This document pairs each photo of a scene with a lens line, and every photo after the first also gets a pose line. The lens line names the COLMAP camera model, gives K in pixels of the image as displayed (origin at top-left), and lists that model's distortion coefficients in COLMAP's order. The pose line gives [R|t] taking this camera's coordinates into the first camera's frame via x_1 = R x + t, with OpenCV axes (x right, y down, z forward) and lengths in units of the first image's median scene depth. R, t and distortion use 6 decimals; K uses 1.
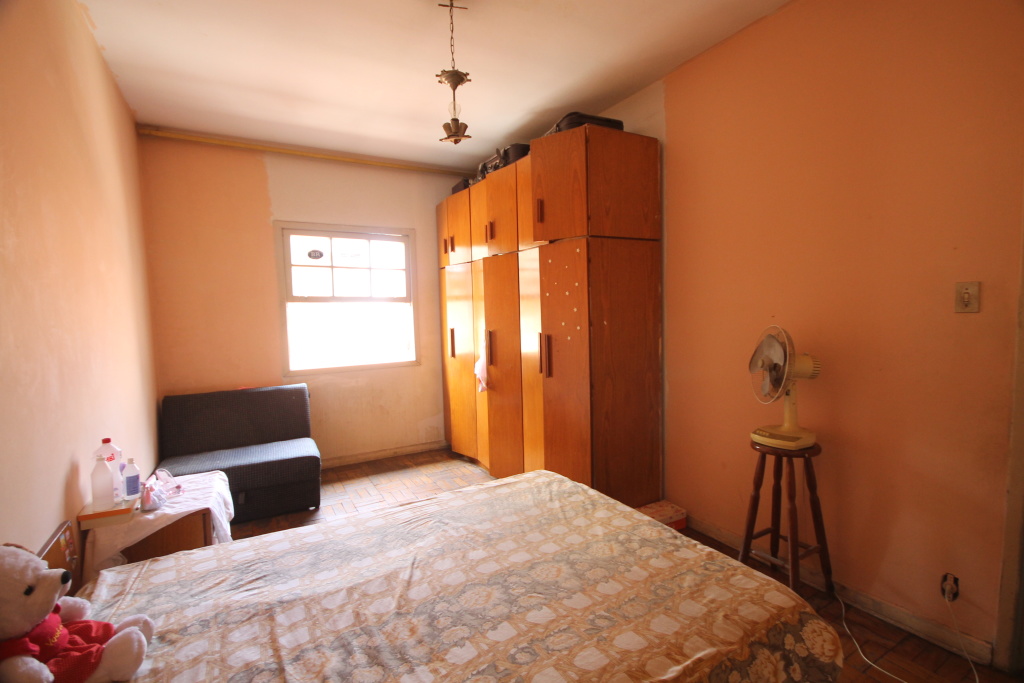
lens RADIAL K [[481.2, 0, 520.0], [0, 481.2, 341.0], [0, 0, 1]] dist [-0.002883, -0.000096]
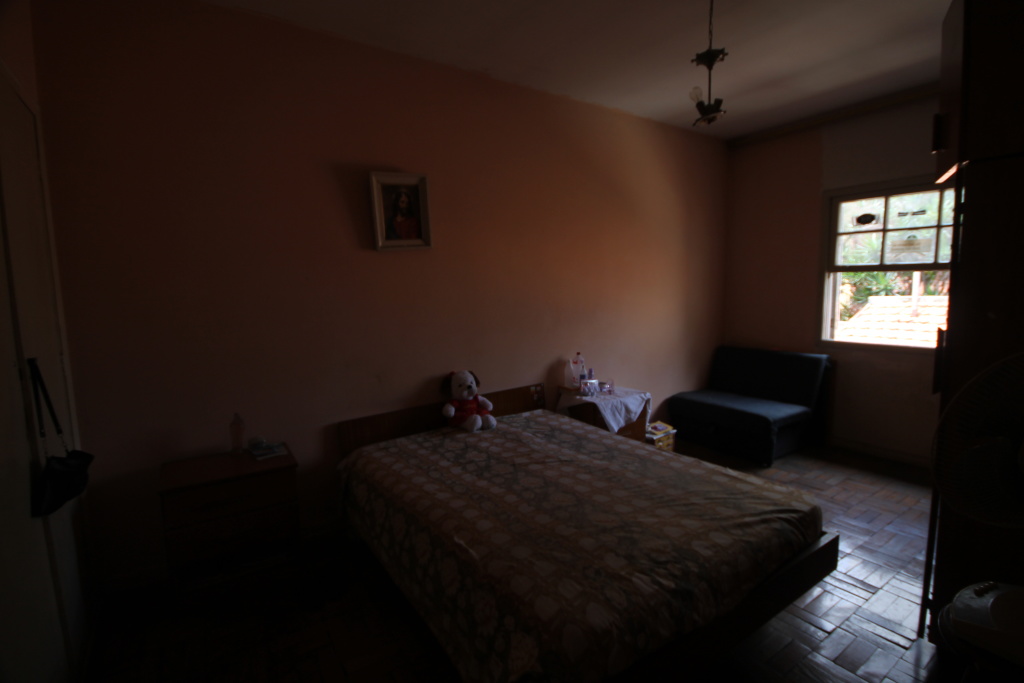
lens RADIAL K [[481.2, 0, 519.4], [0, 481.2, 346.8], [0, 0, 1]] dist [-0.002883, -0.000096]
pose [[0.072014, 0.146741, -0.986550, 1.112507], [-0.051210, 0.988358, 0.143272, -0.089268], [0.996088, 0.040203, 0.078690, 0.673390]]
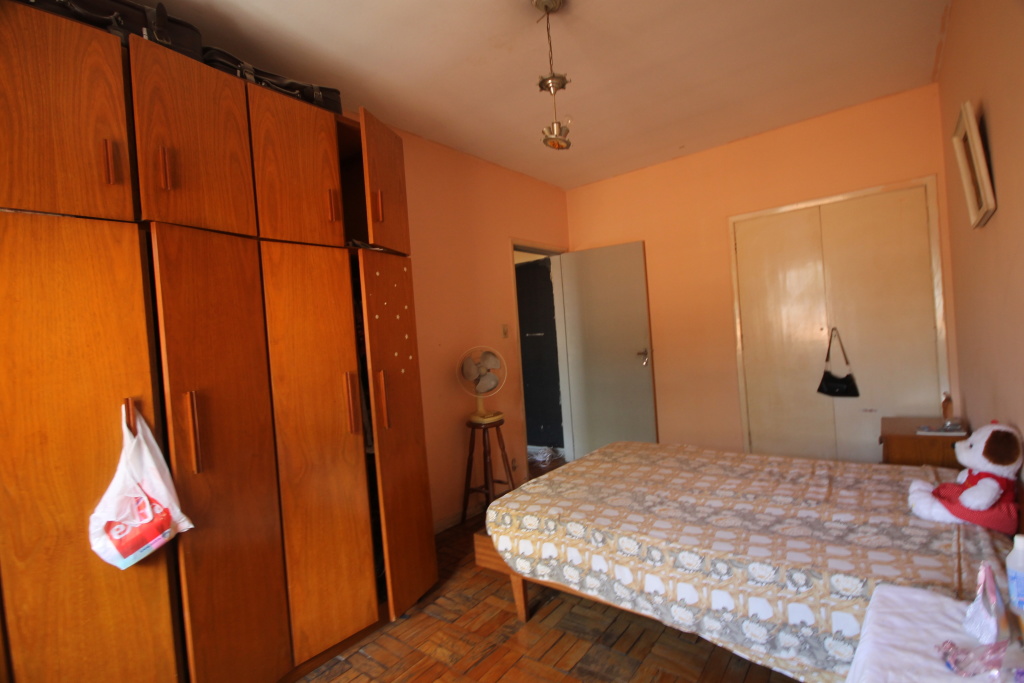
lens RADIAL K [[481.2, 0, 512.5], [0, 481.2, 345.4], [0, 0, 1]] dist [-0.002883, -0.000096]
pose [[-0.377979, 0.038363, 0.925019, -1.214832], [0.146296, 0.989063, 0.018760, -0.062186], [-0.914182, 0.142418, -0.379458, 1.879998]]
